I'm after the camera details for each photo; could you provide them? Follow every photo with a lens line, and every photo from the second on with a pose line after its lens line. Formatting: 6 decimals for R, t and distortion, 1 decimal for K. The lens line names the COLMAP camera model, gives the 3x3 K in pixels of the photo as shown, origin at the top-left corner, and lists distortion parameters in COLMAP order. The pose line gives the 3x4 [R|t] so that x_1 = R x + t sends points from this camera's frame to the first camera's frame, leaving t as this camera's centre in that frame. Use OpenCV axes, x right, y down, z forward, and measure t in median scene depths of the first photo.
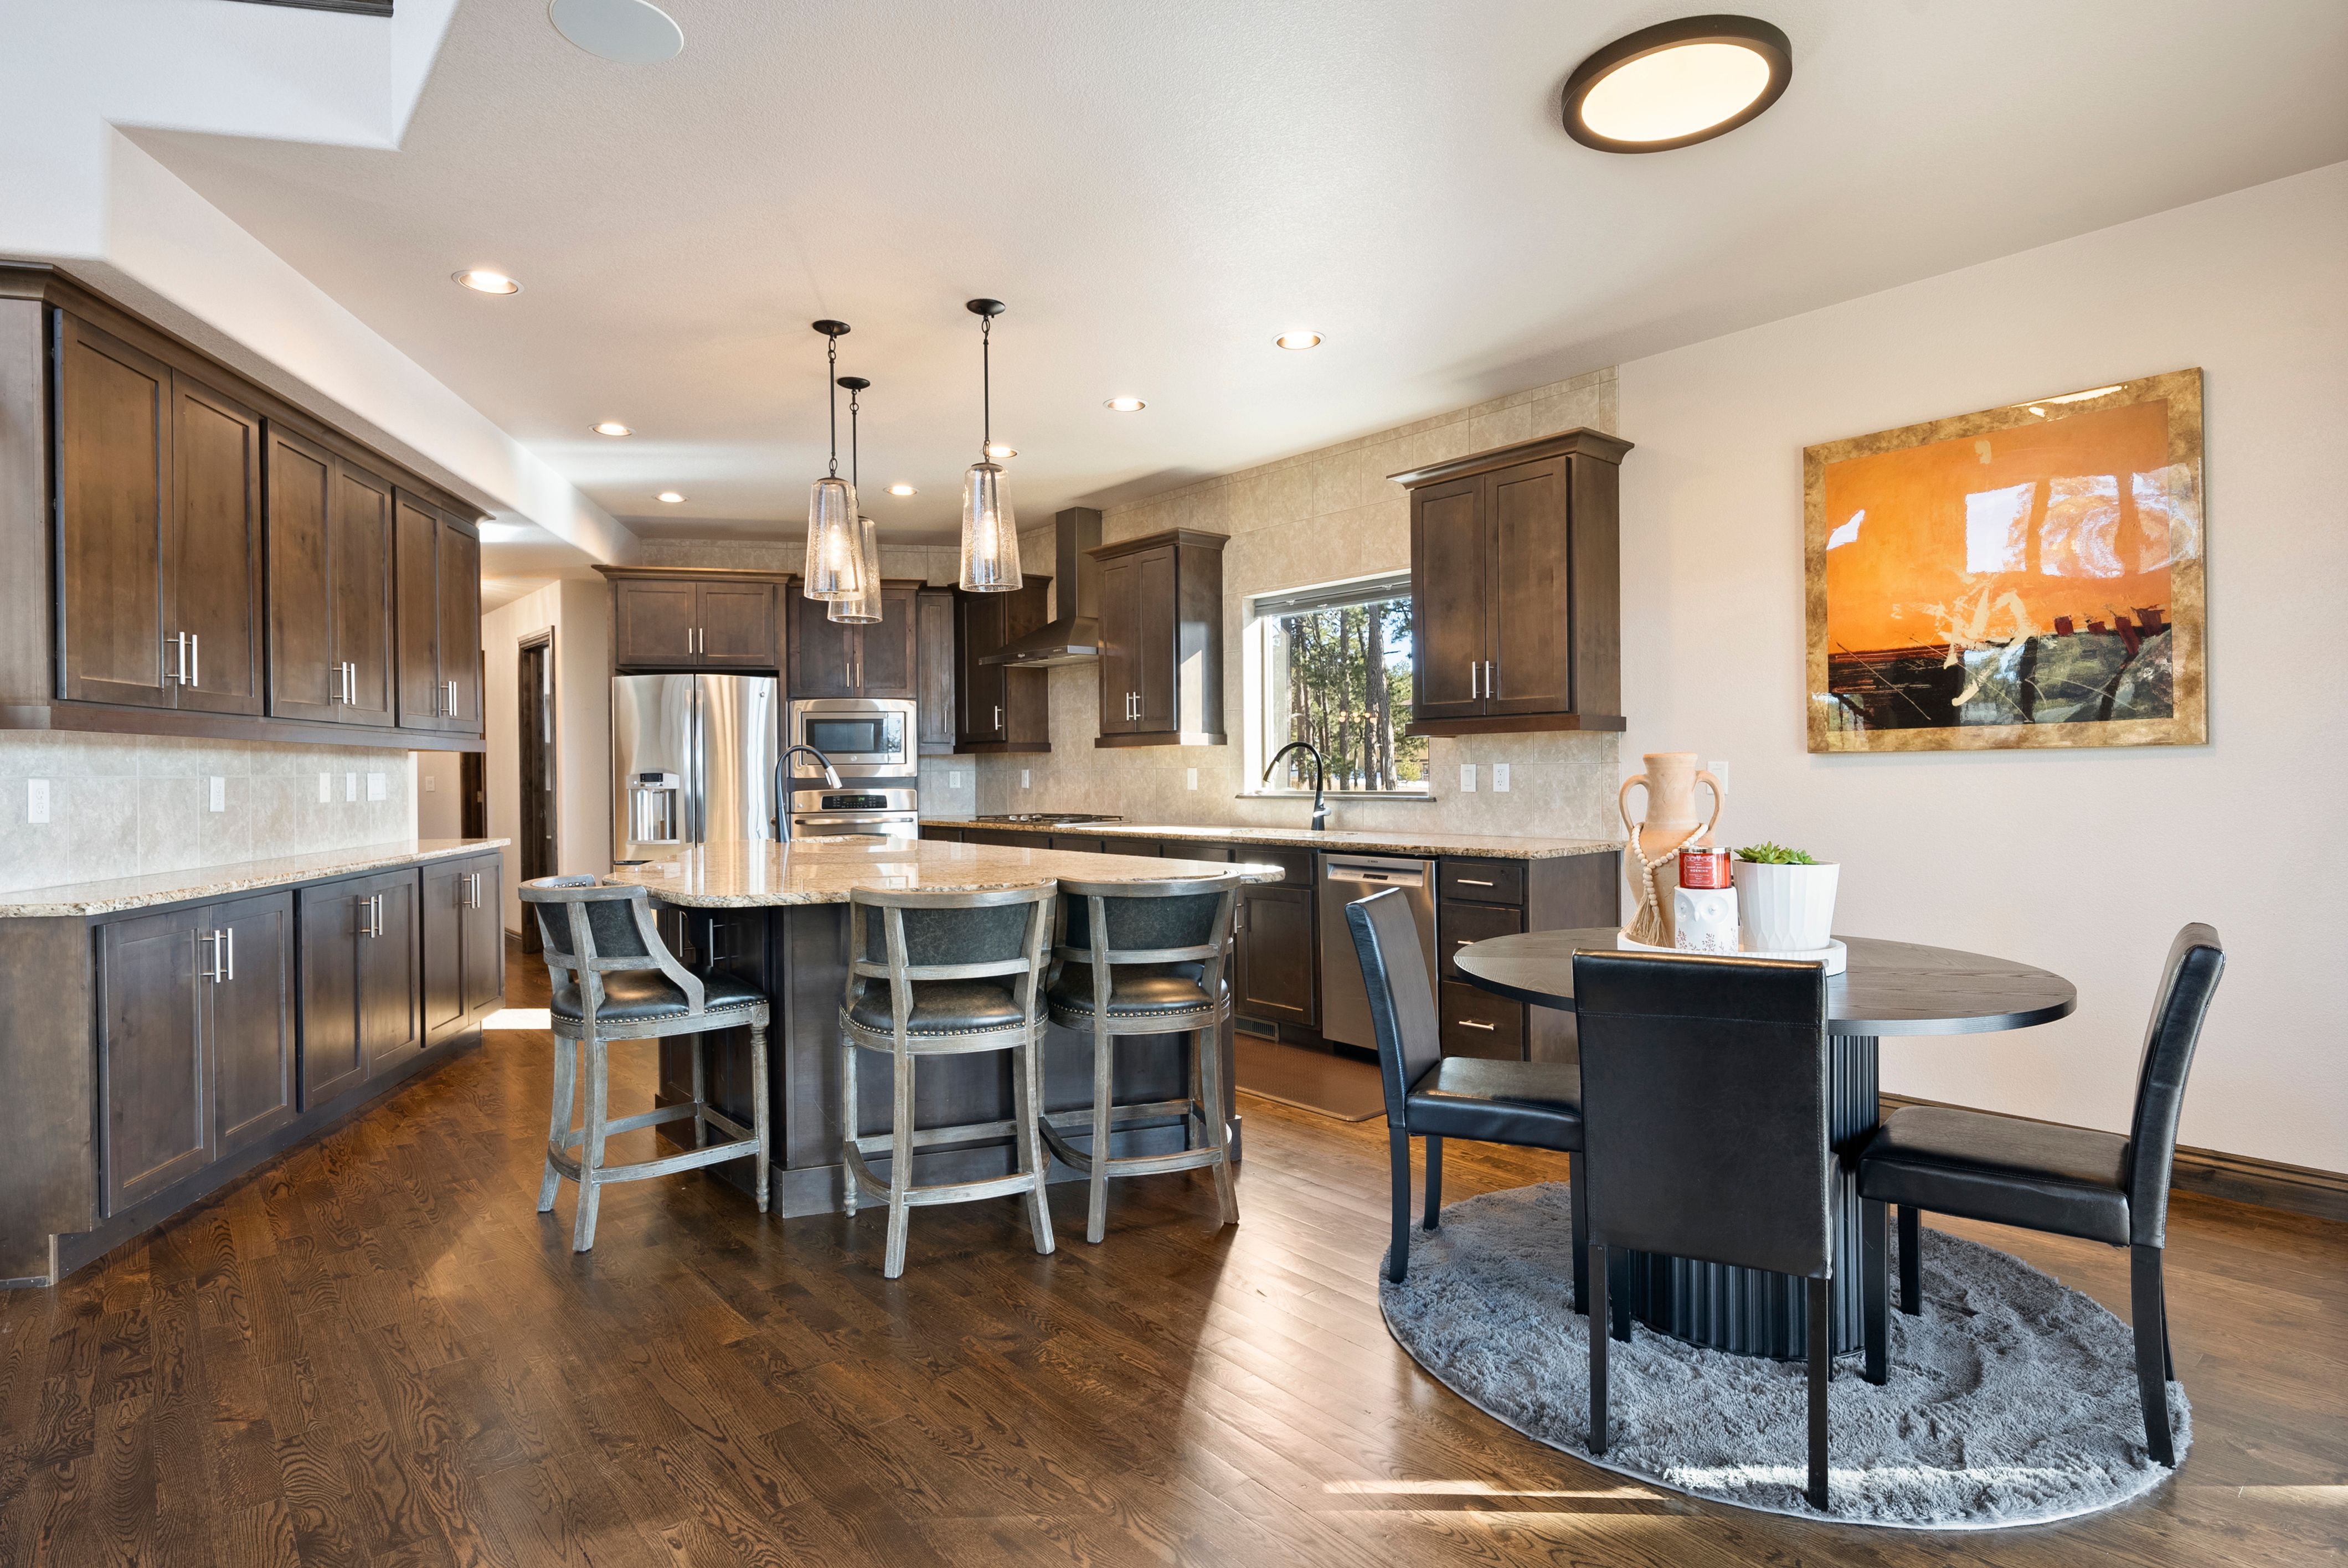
lens RADIAL K [[1211.3, 0, 1182.6], [0, 1211.3, 785.4], [0, 0, 1]] dist [0.006569, 0.000416]
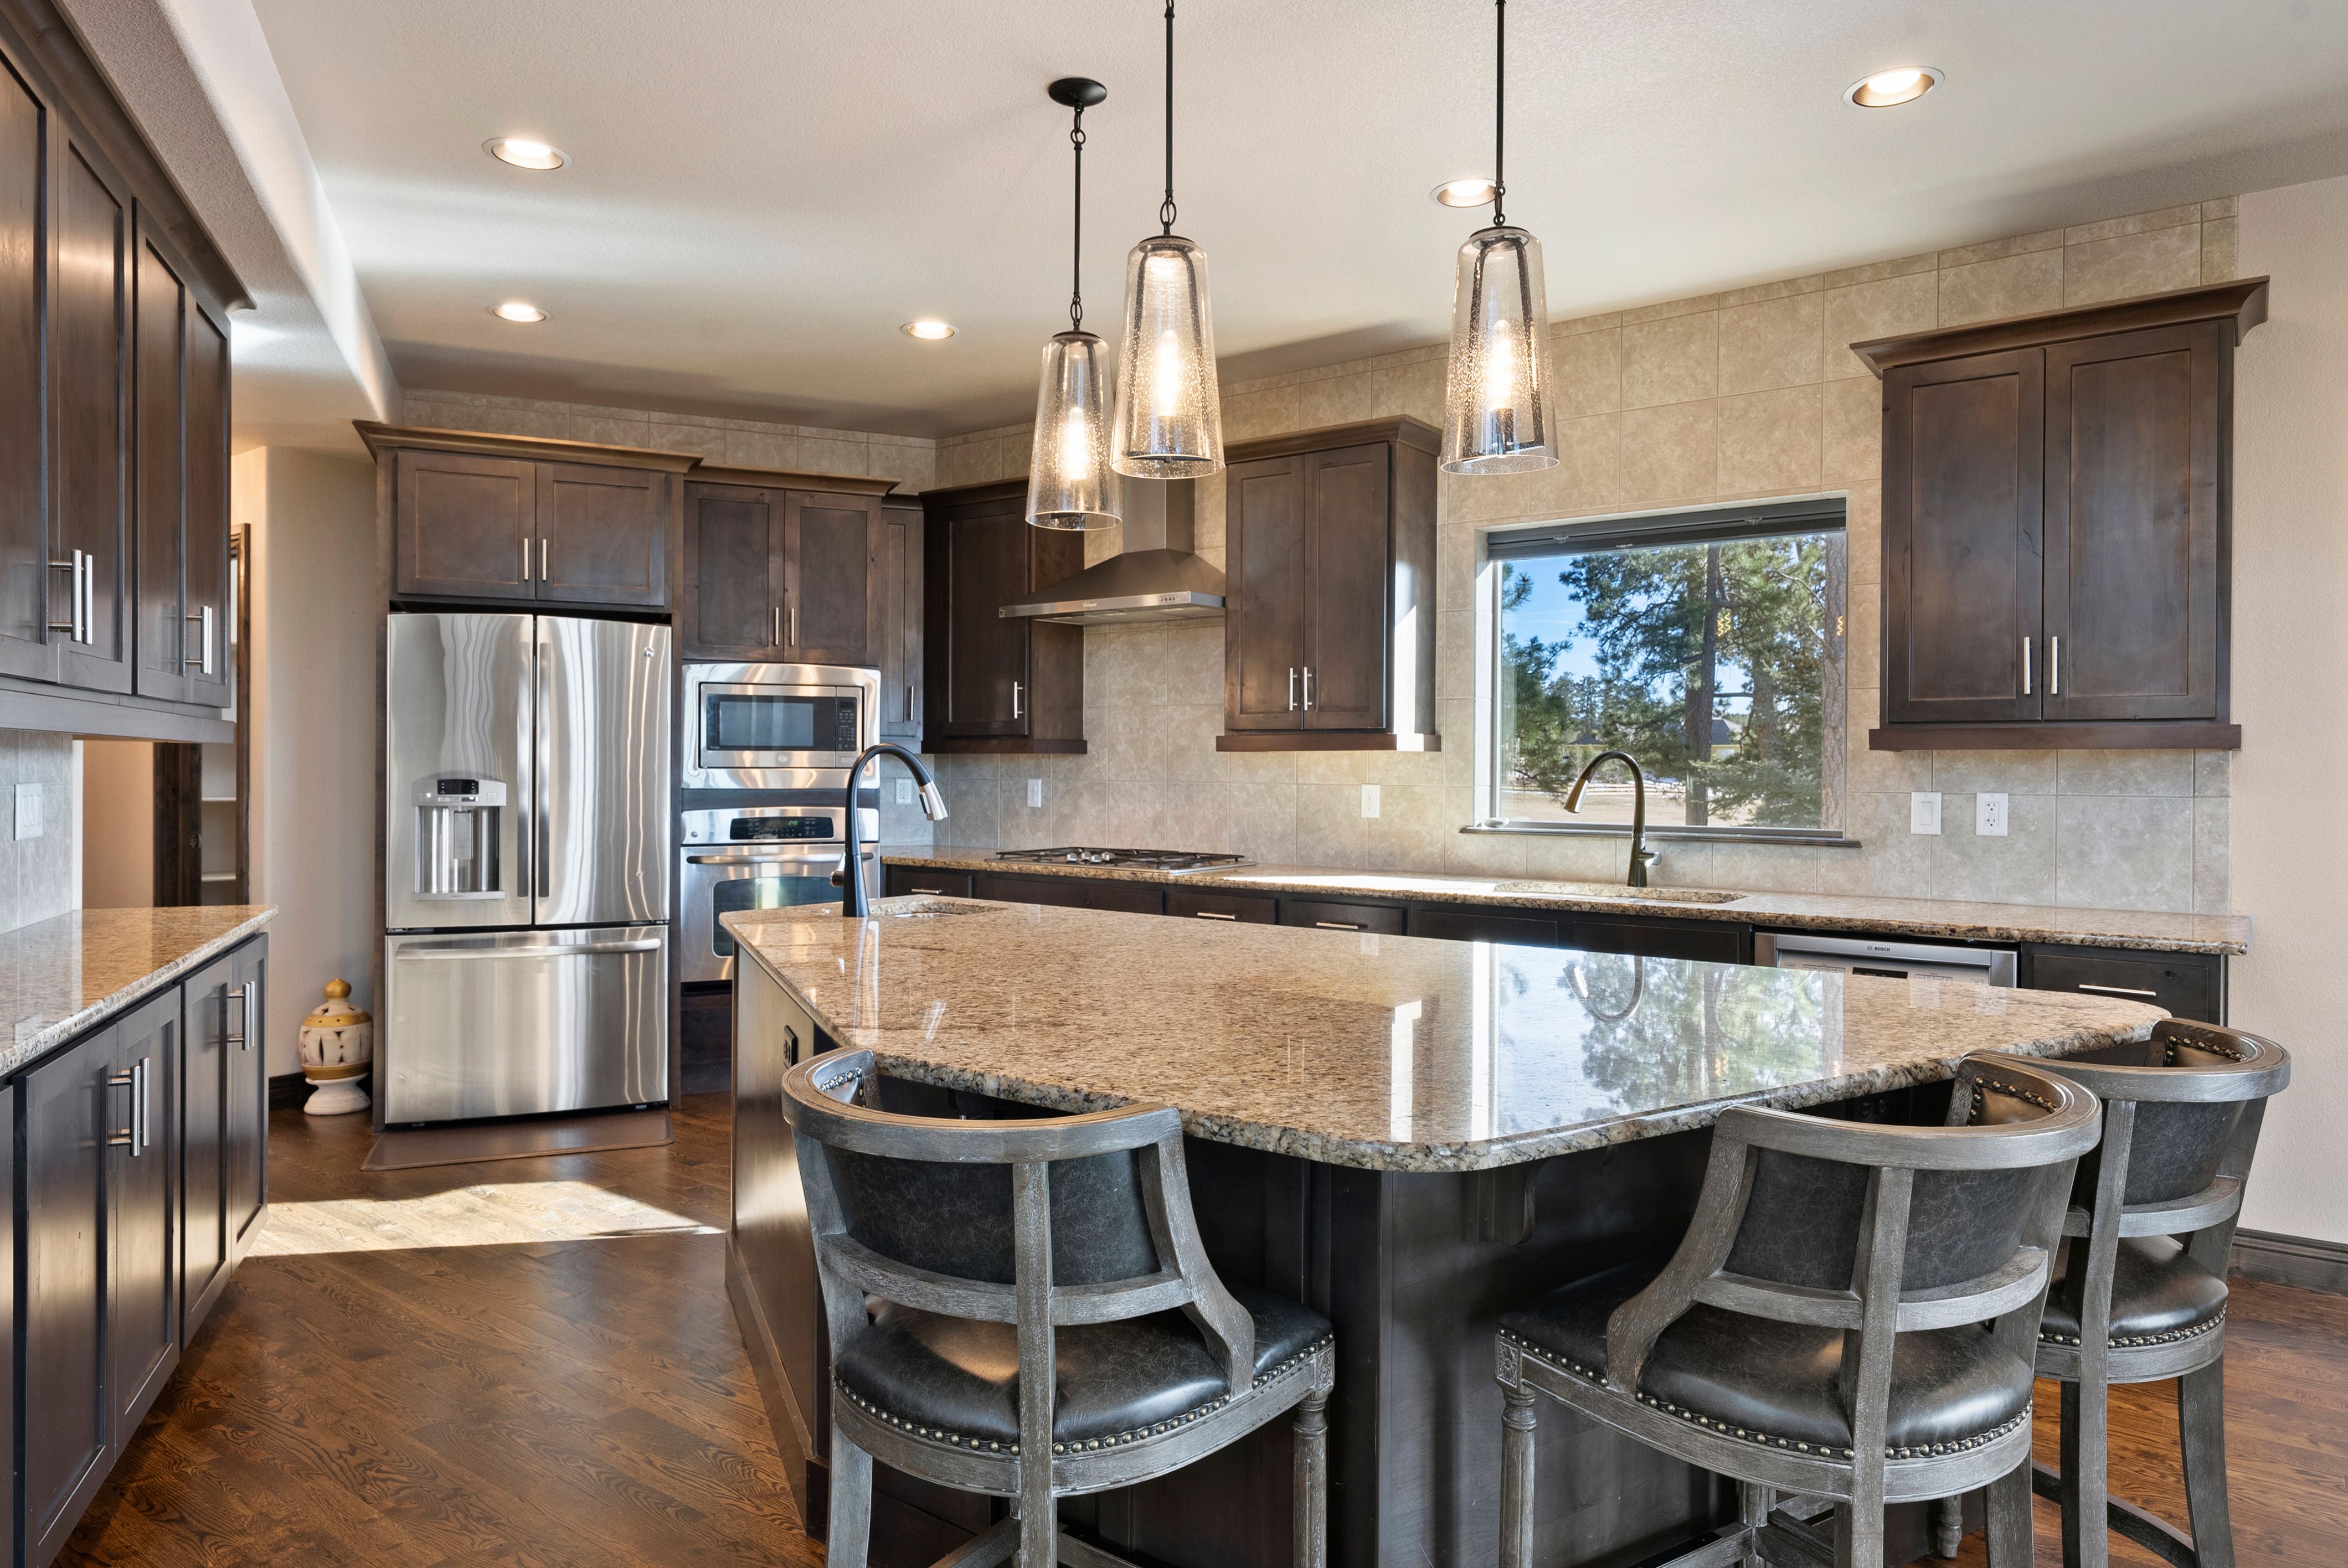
lens RADIAL K [[1449.8, 0, 1179.3], [0, 1449.8, 780.5], [0, 0, 1]] dist [0.004553, 0.001055]
pose [[0.976578, 0.013703, 0.214727, -0.305747], [-0.013208, 0.999906, -0.003741, -0.014331], [-0.214758, 0.000818, 0.976667, 0.290017]]
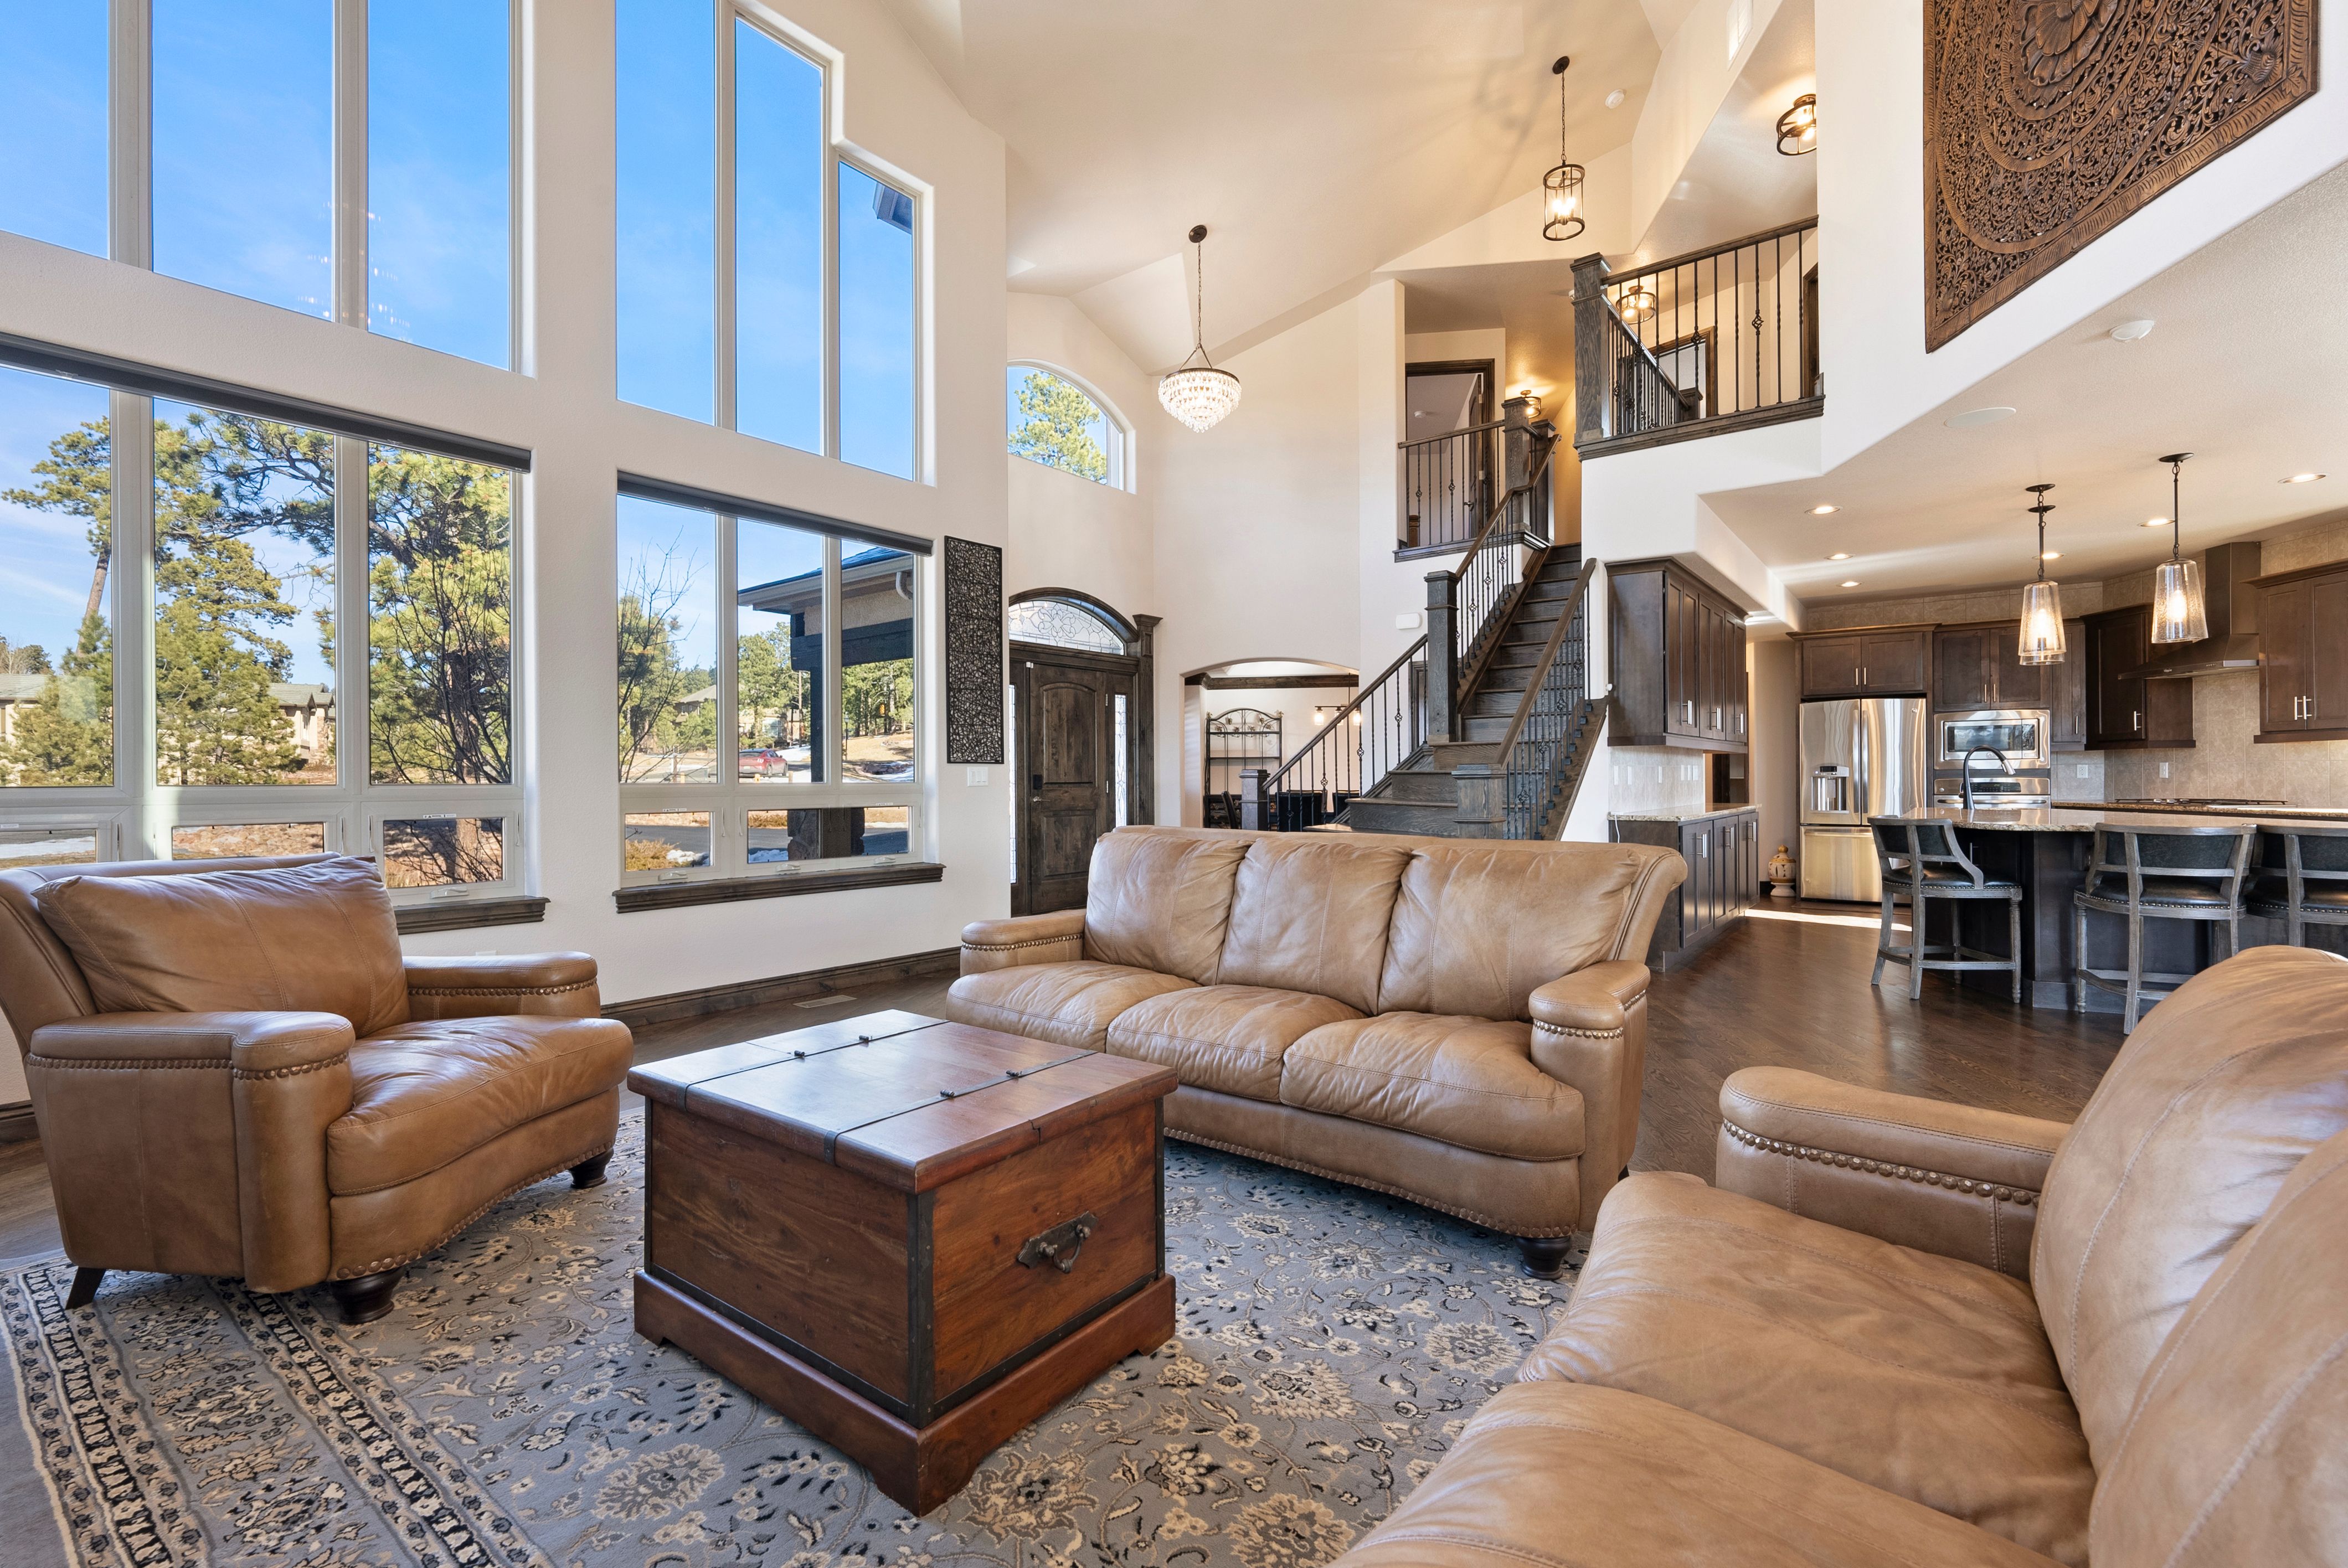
lens RADIAL K [[1039.3, 0, 1169.4], [0, 1039.3, 777.1], [0, 0, 1]] dist [0.000178, 0.000895]
pose [[0.661165, 0.003792, -0.750231, -0.010612], [-0.008089, 0.999965, -0.002074, 0.016008], [0.750197, 0.007440, 0.661173, -0.585781]]
